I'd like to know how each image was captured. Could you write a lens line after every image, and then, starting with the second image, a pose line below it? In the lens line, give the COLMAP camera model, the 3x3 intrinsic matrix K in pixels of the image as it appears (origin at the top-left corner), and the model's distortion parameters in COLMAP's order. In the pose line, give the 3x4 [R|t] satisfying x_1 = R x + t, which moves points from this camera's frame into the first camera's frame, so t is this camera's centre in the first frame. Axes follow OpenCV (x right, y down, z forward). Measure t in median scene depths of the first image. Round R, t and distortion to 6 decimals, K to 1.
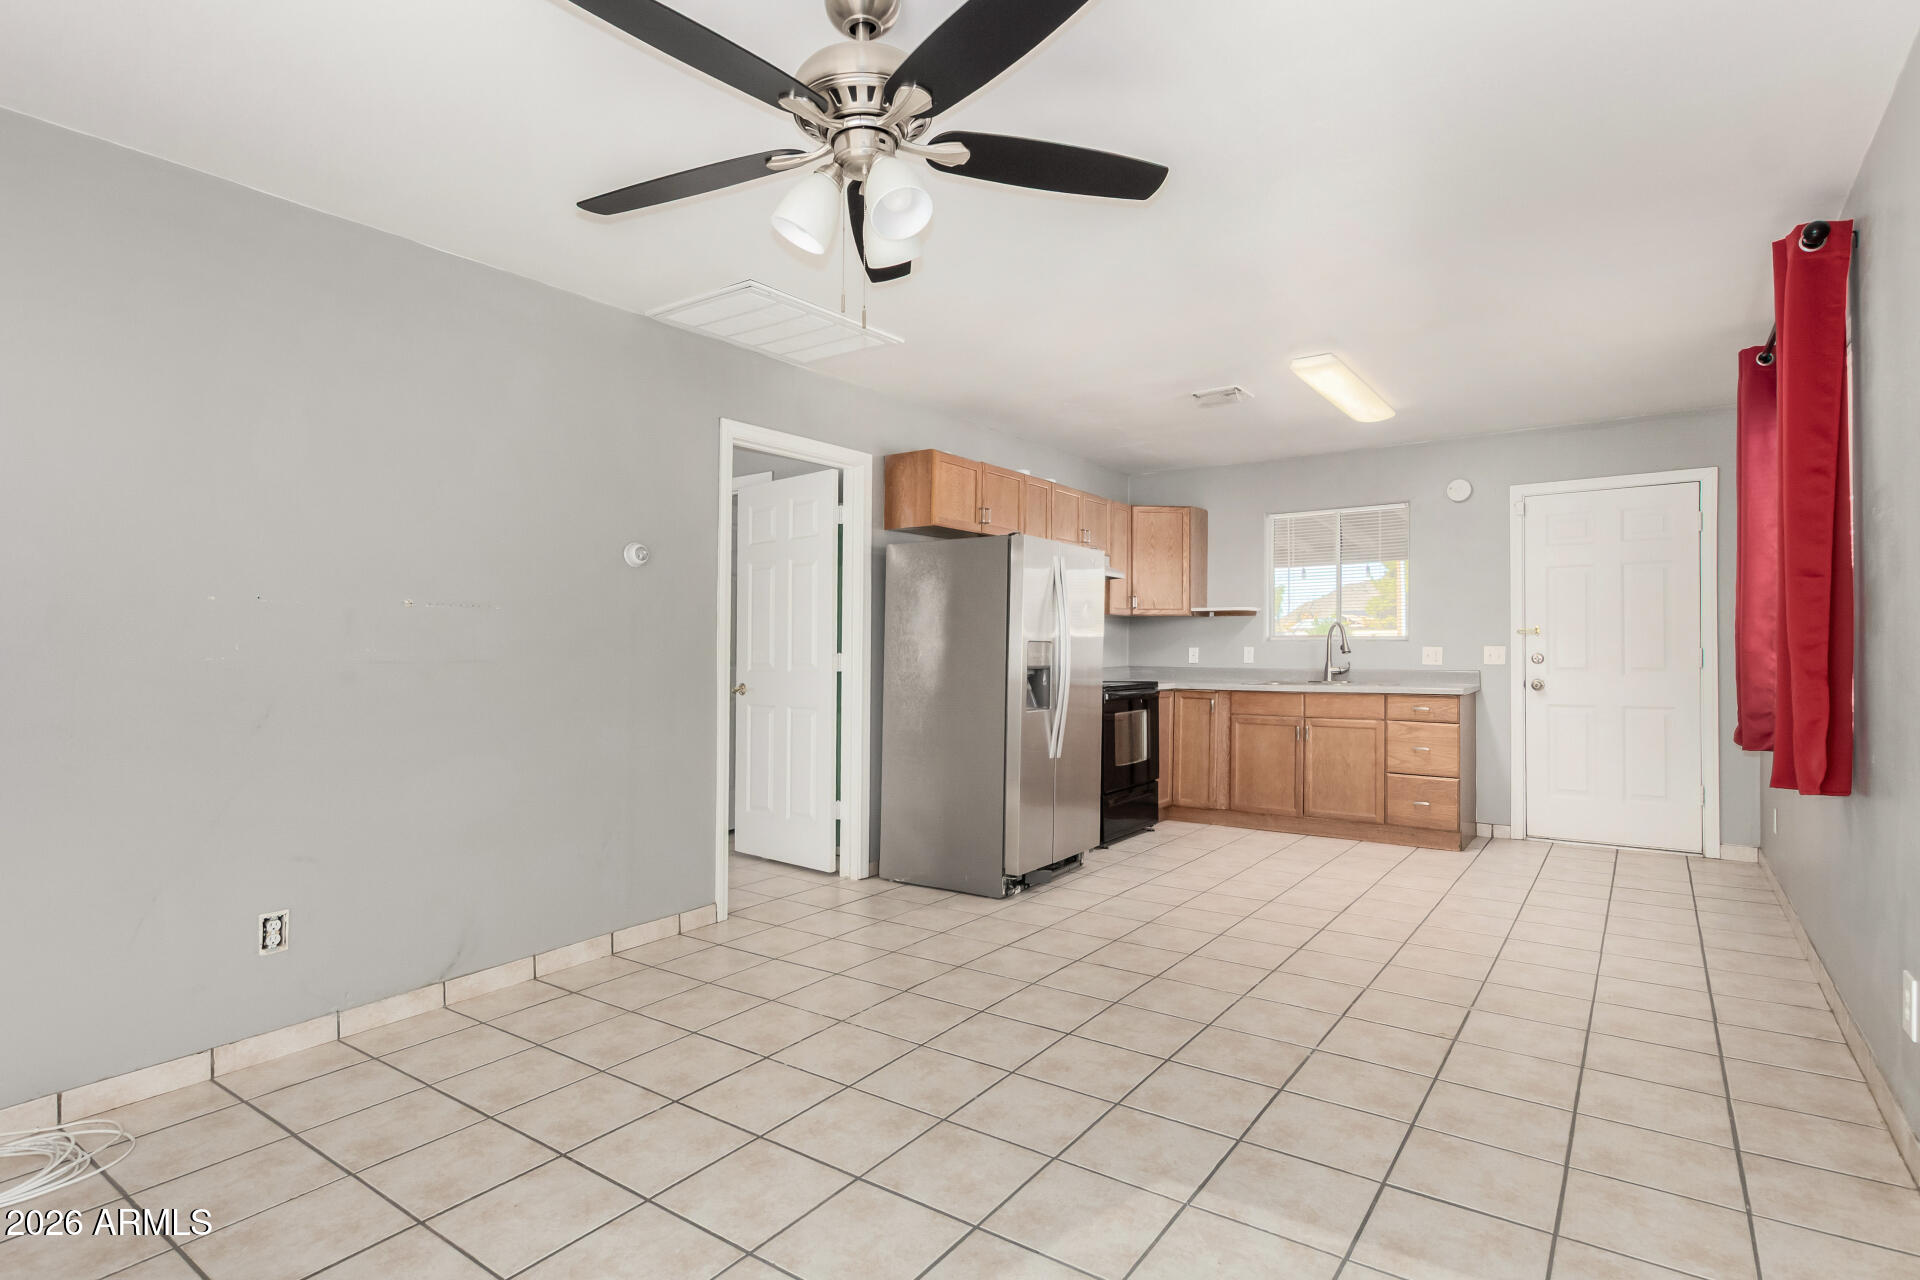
lens RADIAL K [[929.2, 0, 878.2], [0, 929.2, 631.7], [0, 0, 1]] dist [0.005690, -0.003080]
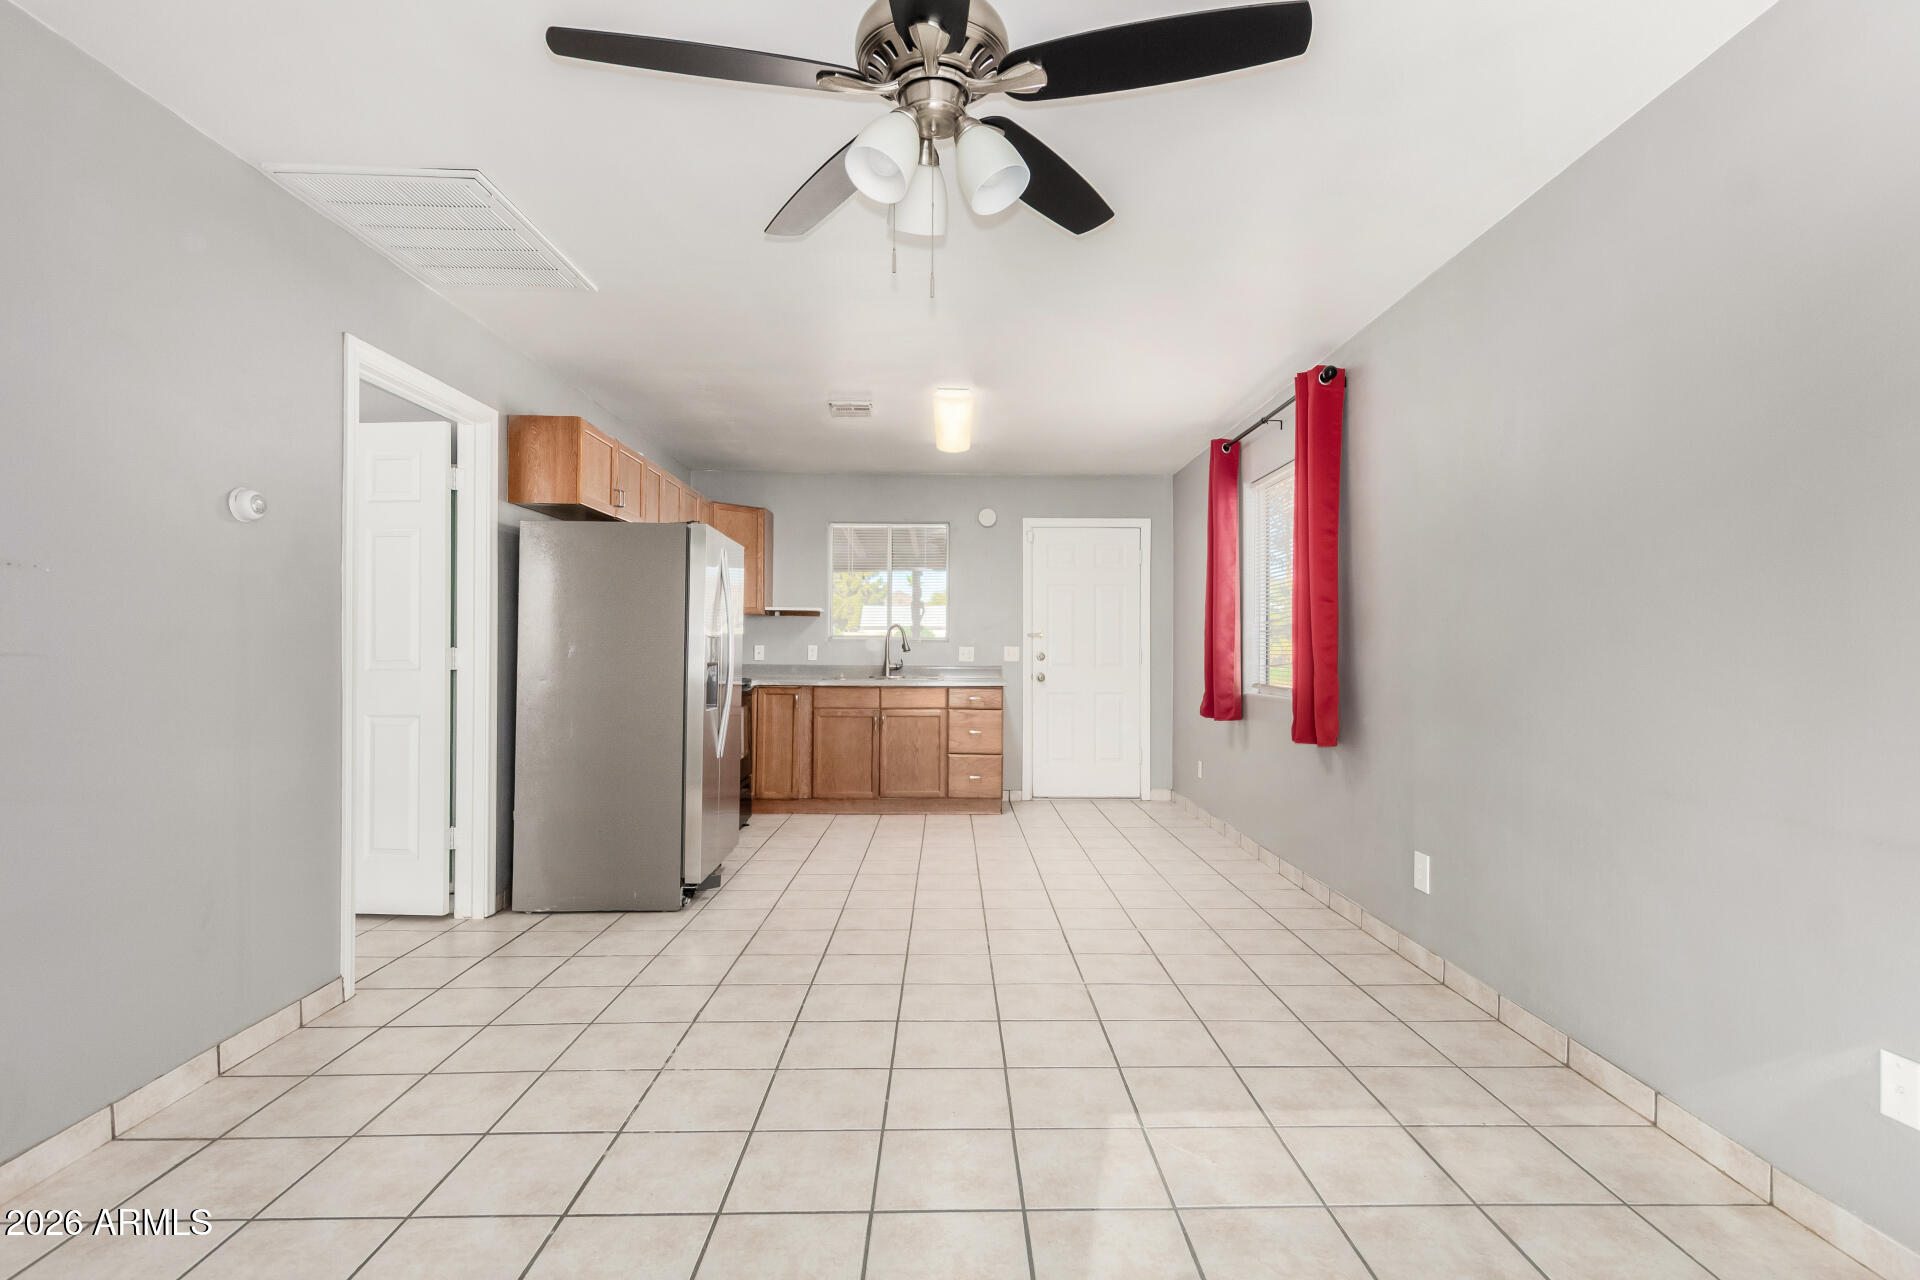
lens RADIAL K [[929.2, 0, 951.8], [0, 929.2, 644.6], [0, 0, 1]] dist [0.005690, -0.003080]
pose [[0.797447, 0.010461, 0.603299, -0.184337], [-0.020112, 0.999755, 0.009249, 0.003982], [-0.603054, -0.019509, 0.797462, 0.078852]]
